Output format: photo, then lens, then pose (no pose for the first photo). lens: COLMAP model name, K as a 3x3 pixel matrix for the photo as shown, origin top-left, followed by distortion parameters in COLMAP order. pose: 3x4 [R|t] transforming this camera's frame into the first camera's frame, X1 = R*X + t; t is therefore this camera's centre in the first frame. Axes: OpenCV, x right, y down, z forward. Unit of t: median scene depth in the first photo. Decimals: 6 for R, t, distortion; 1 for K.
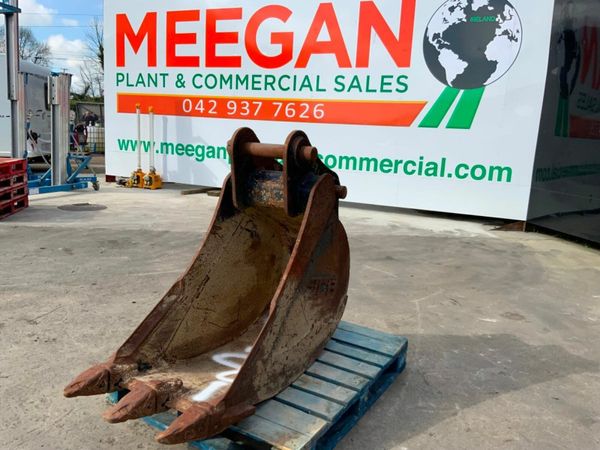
lens RADIAL K [[498.1, 0, 300.3], [0, 498.1, 227.1], [0, 0, 1]] dist [0.089466, -0.178708]
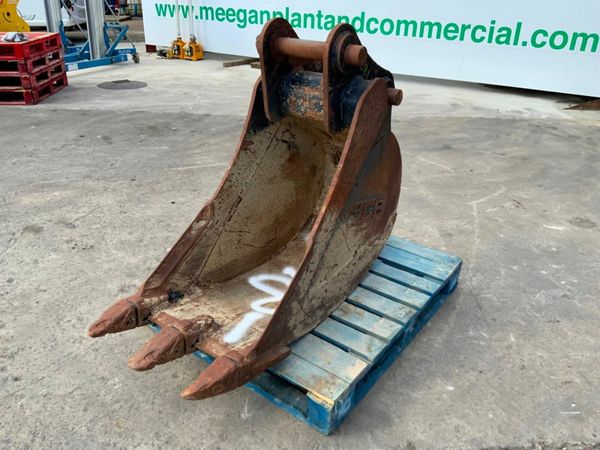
lens RADIAL K [[498.1, 0, 300.3], [0, 498.1, 227.1], [0, 0, 1]] dist [0.089466, -0.178708]
pose [[0.994959, 0.022626, -0.097701, 0.009260], [0.003790, 0.965039, 0.262081, -0.065339], [0.100215, -0.261130, 0.960088, 0.103749]]
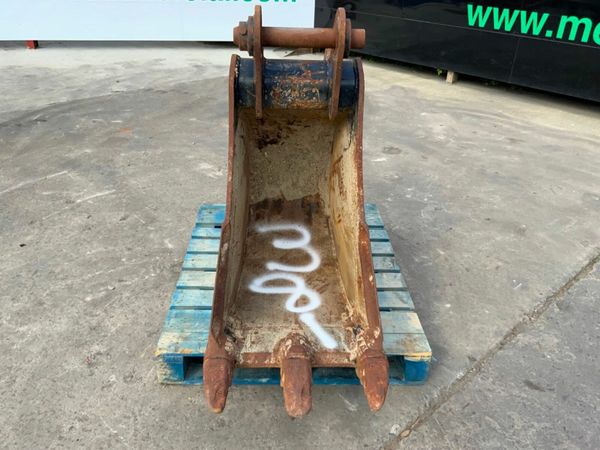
lens RADIAL K [[498.1, 0, 300.3], [0, 498.1, 227.1], [0, 0, 1]] dist [0.089466, -0.178708]
pose [[0.838659, -0.291738, 0.459935, -0.374271], [0.113653, 0.919597, 0.376065, -0.129855], [-0.532667, -0.263117, 0.804385, 0.212354]]
